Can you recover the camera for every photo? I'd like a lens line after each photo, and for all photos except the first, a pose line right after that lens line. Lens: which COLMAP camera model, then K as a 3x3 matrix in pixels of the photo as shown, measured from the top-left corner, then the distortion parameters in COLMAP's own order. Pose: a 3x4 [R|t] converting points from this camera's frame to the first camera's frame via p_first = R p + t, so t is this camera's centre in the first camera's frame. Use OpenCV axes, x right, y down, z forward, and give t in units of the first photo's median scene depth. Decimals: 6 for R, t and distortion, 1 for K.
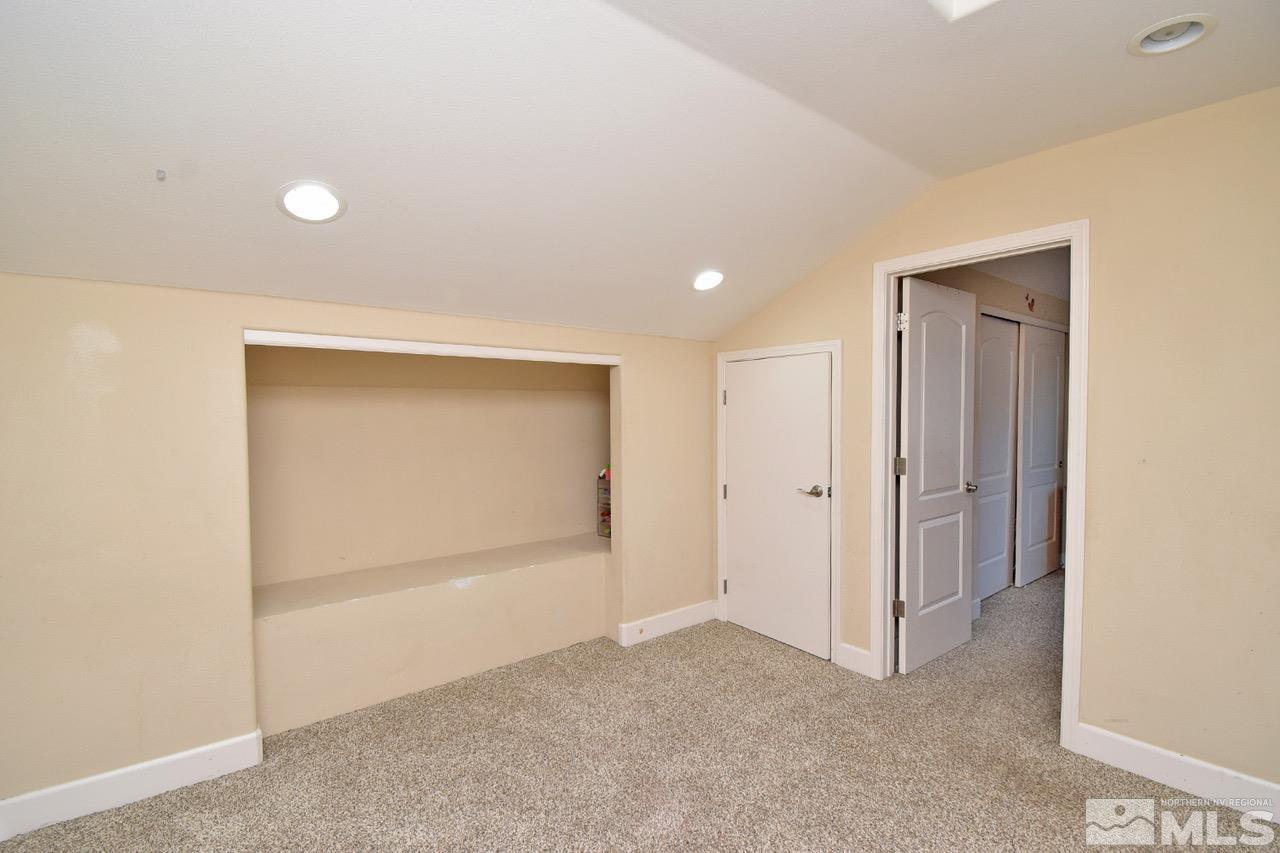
lens RADIAL K [[599.8, 0, 640.0], [0, 599.8, 426.5], [0, 0, 1]] dist [-0.002899, -0.000969]
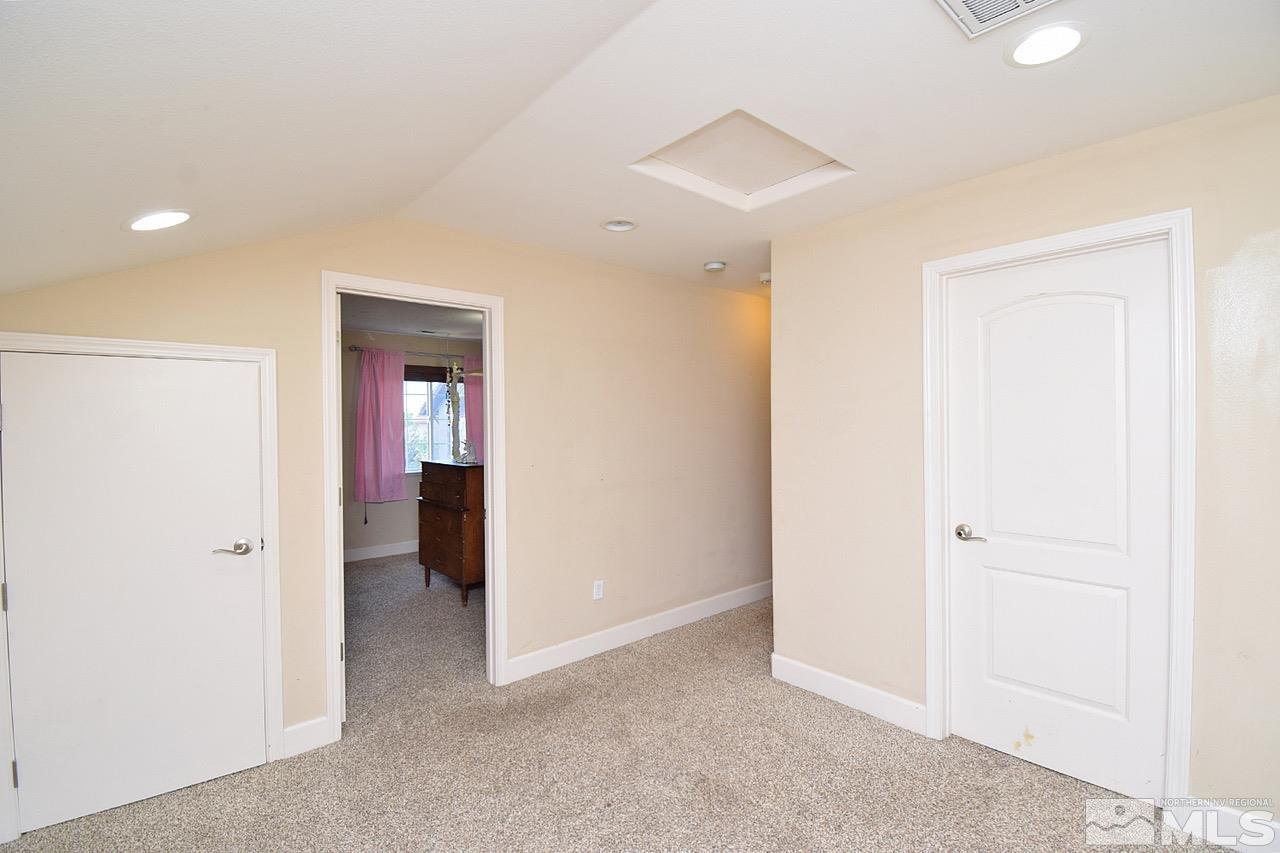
lens RADIAL K [[599.8, 0, 640.0], [0, 599.8, 426.5], [0, 0, 1]] dist [-0.002899, -0.000969]
pose [[-0.037085, -0.000273, 0.999312, -0.511185], [0.043913, 0.999034, 0.001902, -0.024040], [-0.998347, 0.043953, -0.037037, 0.573669]]
